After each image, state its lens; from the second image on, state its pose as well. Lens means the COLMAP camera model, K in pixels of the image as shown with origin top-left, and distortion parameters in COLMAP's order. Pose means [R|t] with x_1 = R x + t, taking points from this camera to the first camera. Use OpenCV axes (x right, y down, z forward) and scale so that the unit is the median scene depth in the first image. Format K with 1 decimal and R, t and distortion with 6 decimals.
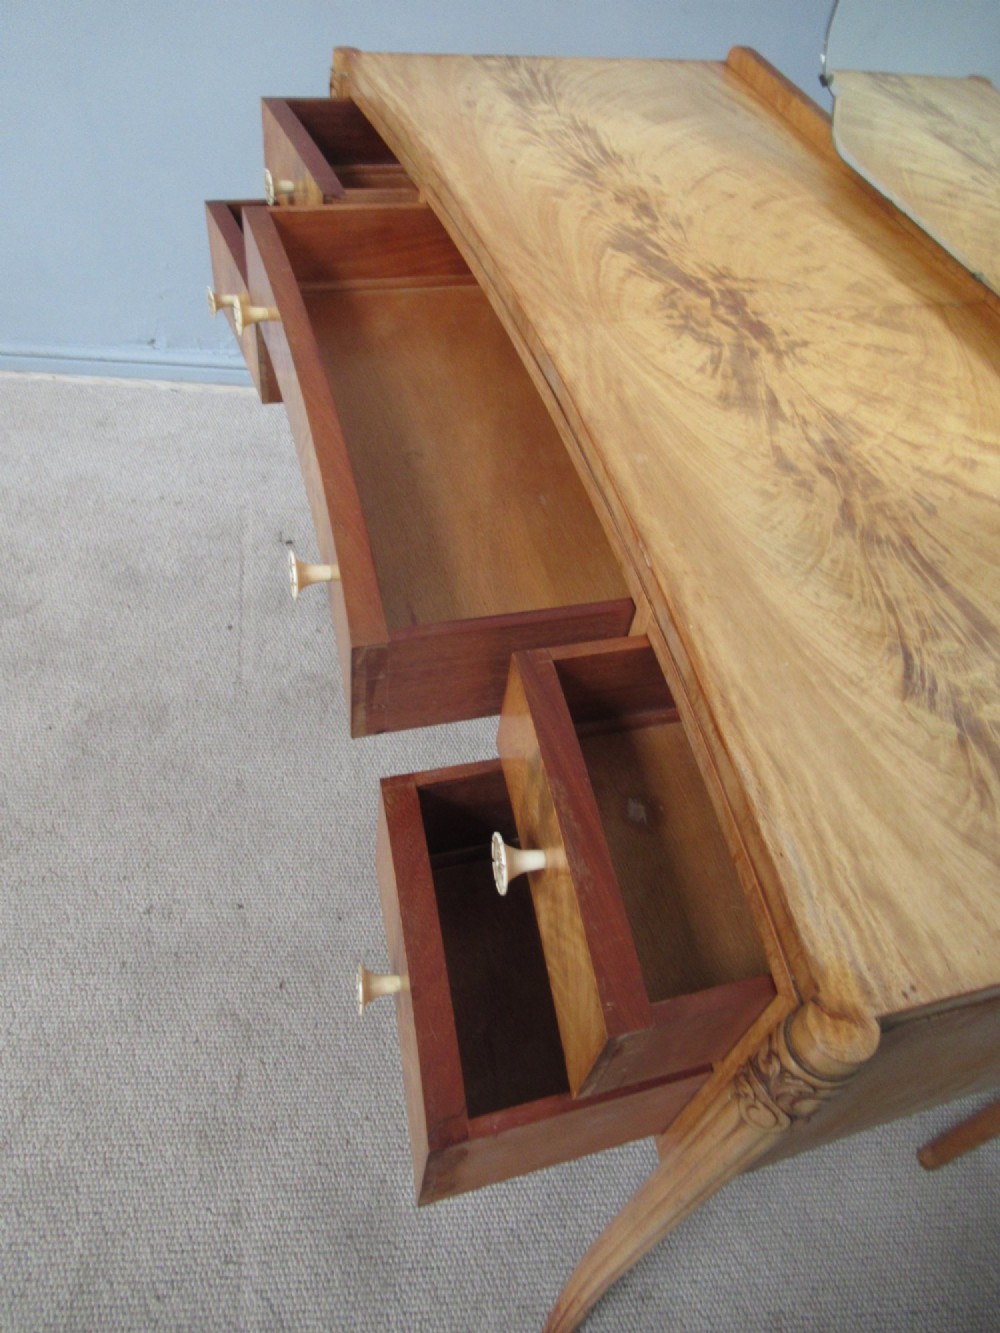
lens RADIAL K [[991.5, 0, 500.0], [0, 991.5, 666.5], [0, 0, 1]] dist [-0.004920, -0.001505]
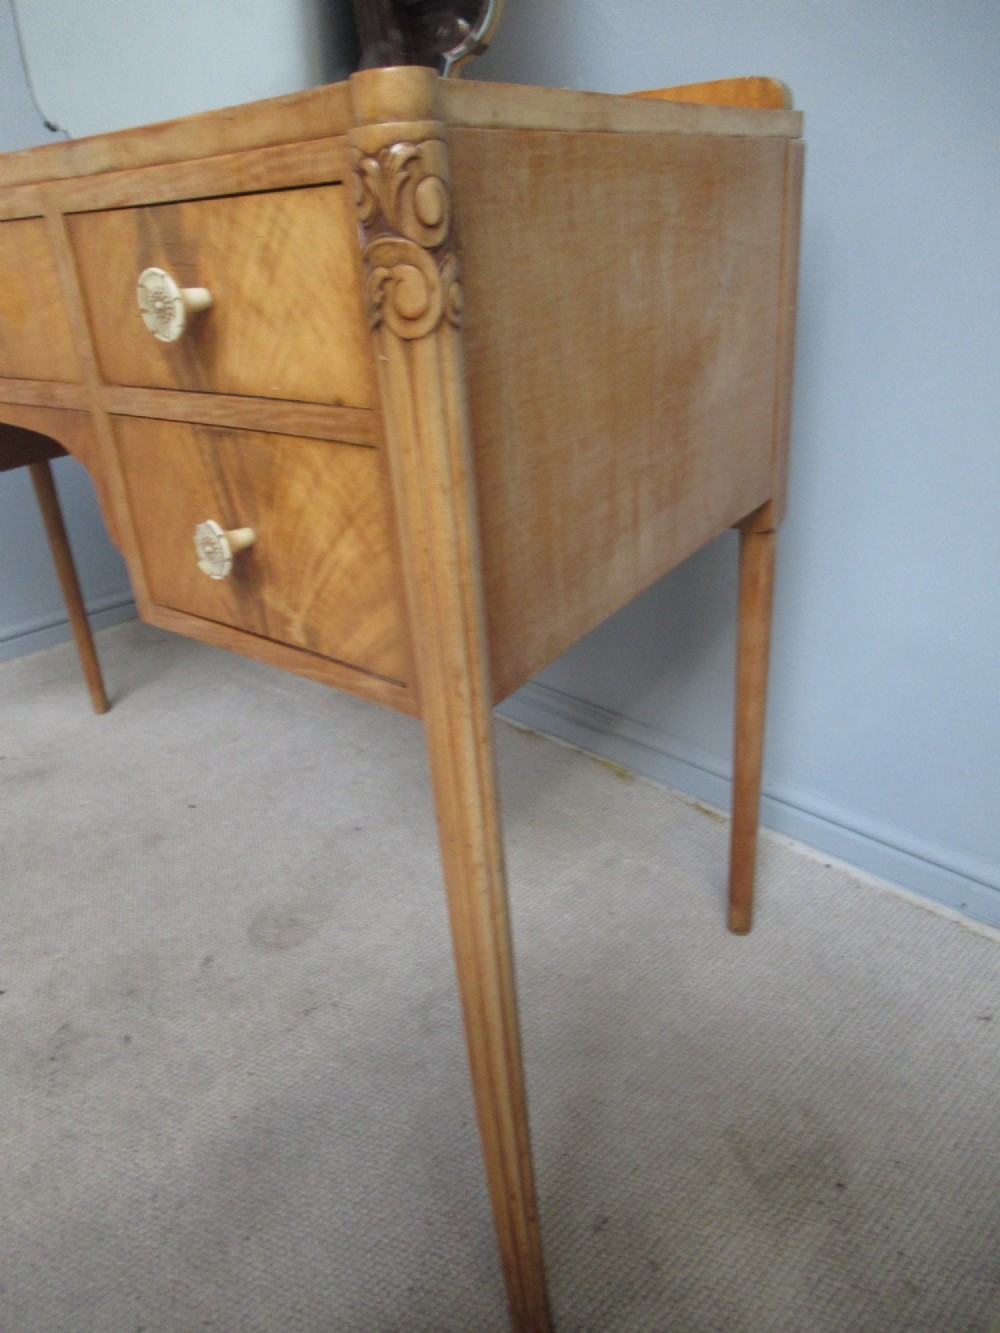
lens RADIAL K [[993.5, 0, 508.5], [0, 993.5, 664.8], [0, 0, 1]] dist [-0.007675, -0.000598]
pose [[0.754368, -0.415501, 0.508221, -0.122876], [0.586411, 0.774495, -0.237233, 0.507195], [-0.295045, 0.476987, 0.827908, 0.232784]]
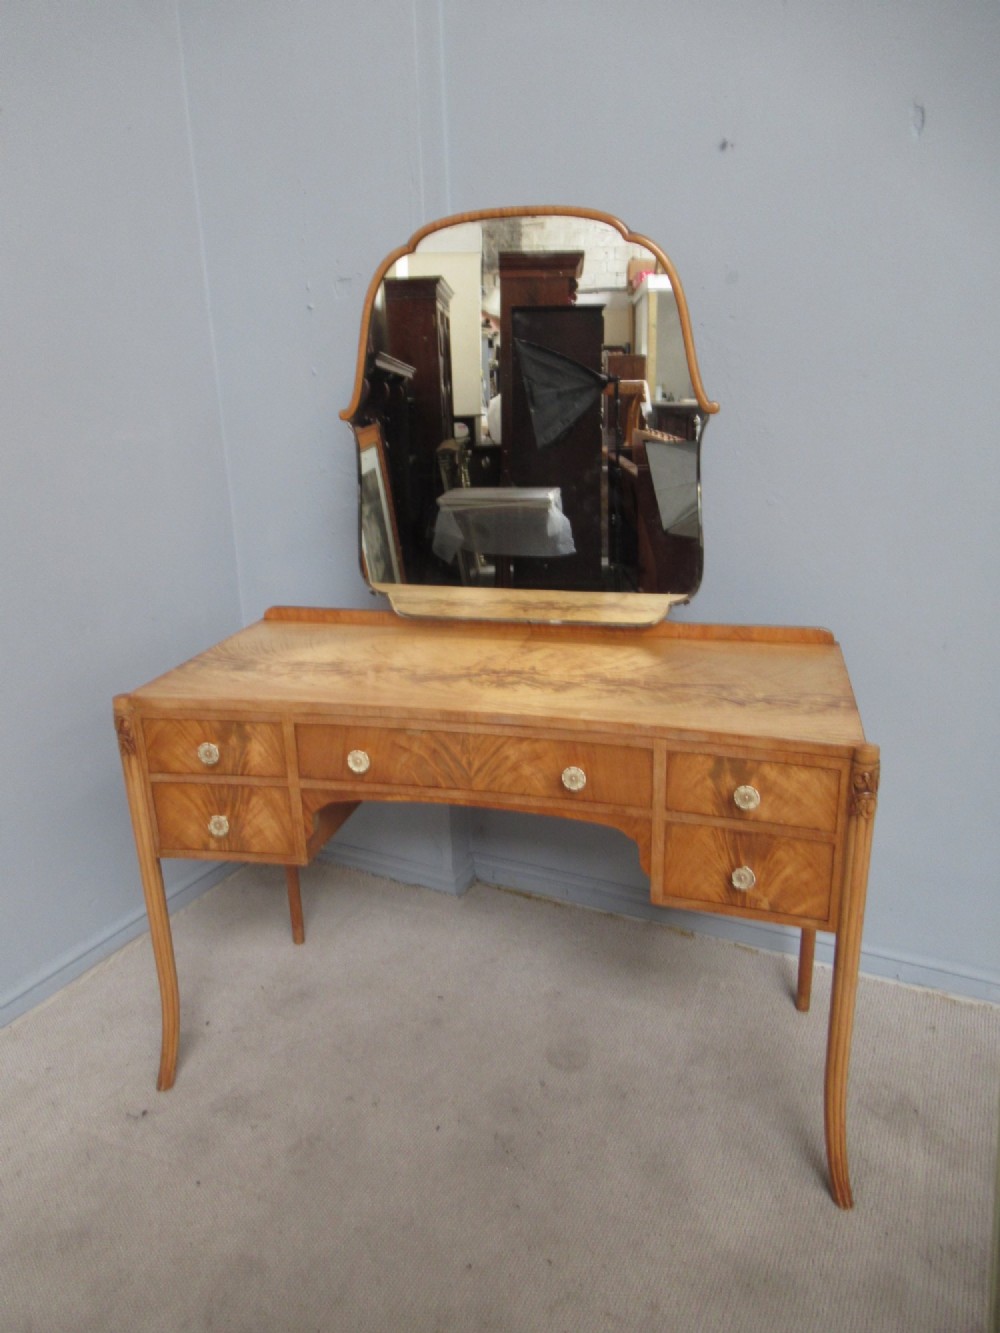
lens RADIAL K [[1005.6, 0, 499.2], [0, 1005.6, 660.7], [0, 0, 1]] dist [-0.003537, -0.001789]
pose [[0.500254, -0.383698, 0.776222, -1.225964], [0.708975, 0.696155, -0.112796, -0.133296], [-0.497092, 0.606749, 0.620287, -0.255498]]
